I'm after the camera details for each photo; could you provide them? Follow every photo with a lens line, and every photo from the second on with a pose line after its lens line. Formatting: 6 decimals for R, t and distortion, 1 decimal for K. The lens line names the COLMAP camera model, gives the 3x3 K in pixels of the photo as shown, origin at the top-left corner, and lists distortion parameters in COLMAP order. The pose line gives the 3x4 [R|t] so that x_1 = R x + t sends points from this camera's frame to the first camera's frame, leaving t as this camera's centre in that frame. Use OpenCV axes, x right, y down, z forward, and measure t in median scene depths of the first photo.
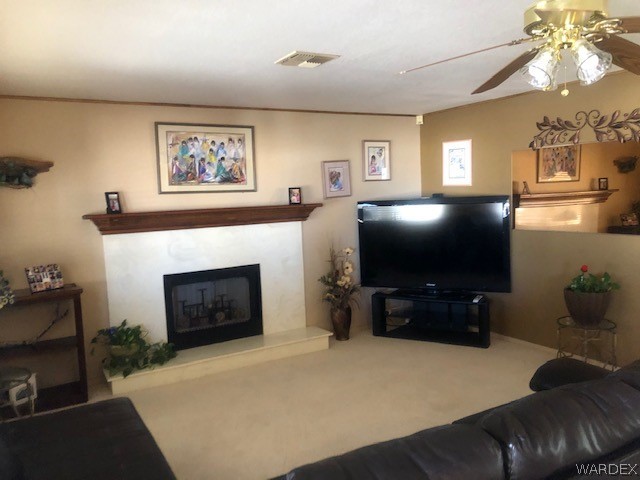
lens RADIAL K [[523.2, 0, 319.2], [0, 523.2, 242.3], [0, 0, 1]] dist [0.058807, -0.061938]
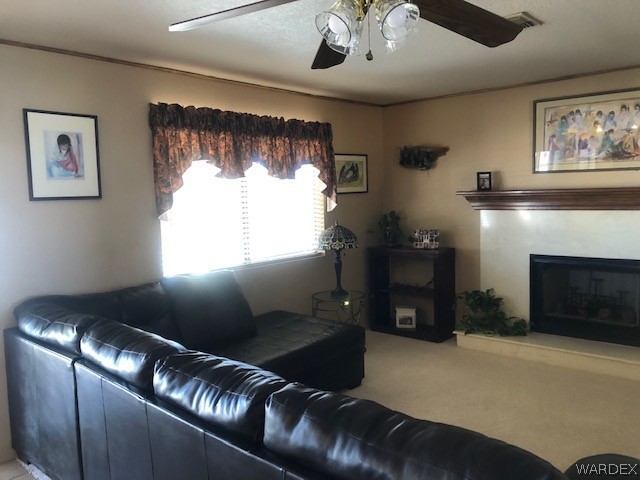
lens RADIAL K [[523.2, 0, 319.2], [0, 523.2, 242.3], [0, 0, 1]] dist [0.058807, -0.061938]
pose [[0.325763, 0.130396, -0.936416, 0.520288], [-0.071327, 0.991010, 0.113185, -0.045258], [0.942757, 0.029921, 0.332135, 0.284077]]
